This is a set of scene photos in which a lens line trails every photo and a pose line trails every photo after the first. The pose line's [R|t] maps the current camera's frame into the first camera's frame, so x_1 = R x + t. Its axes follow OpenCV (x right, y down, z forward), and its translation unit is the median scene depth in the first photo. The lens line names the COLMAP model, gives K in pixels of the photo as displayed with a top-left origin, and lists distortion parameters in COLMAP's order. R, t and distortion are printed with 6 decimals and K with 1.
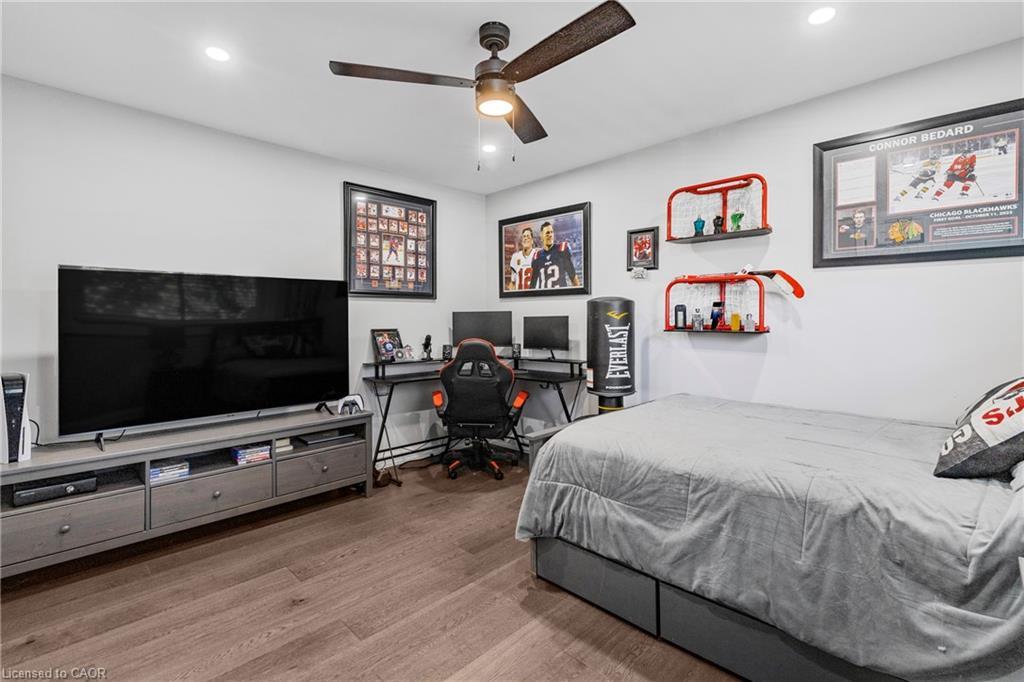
lens RADIAL K [[458.2, 0, 525.3], [0, 458.2, 317.0], [0, 0, 1]] dist [0.003641, 0.000688]
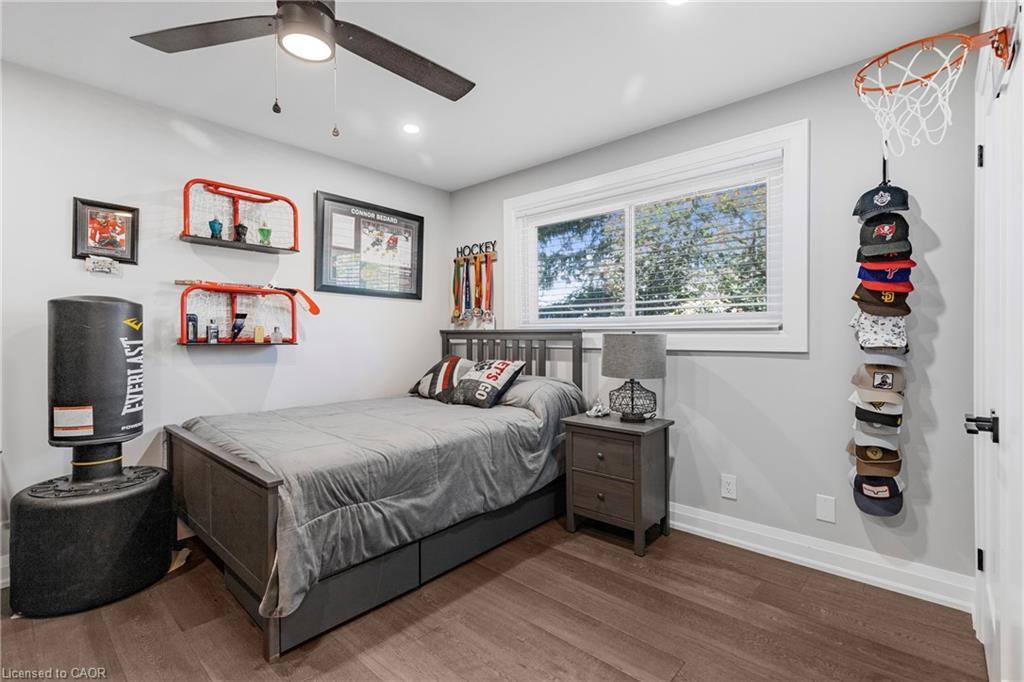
lens RADIAL K [[458.2, 0, 513.2], [0, 458.2, 340.4], [0, 0, 1]] dist [0.003641, 0.000688]
pose [[-0.013476, -0.006249, 0.999890, -0.556258], [-0.008124, 0.999948, 0.006140, 0.012537], [-0.999876, -0.008040, -0.013526, 0.447831]]
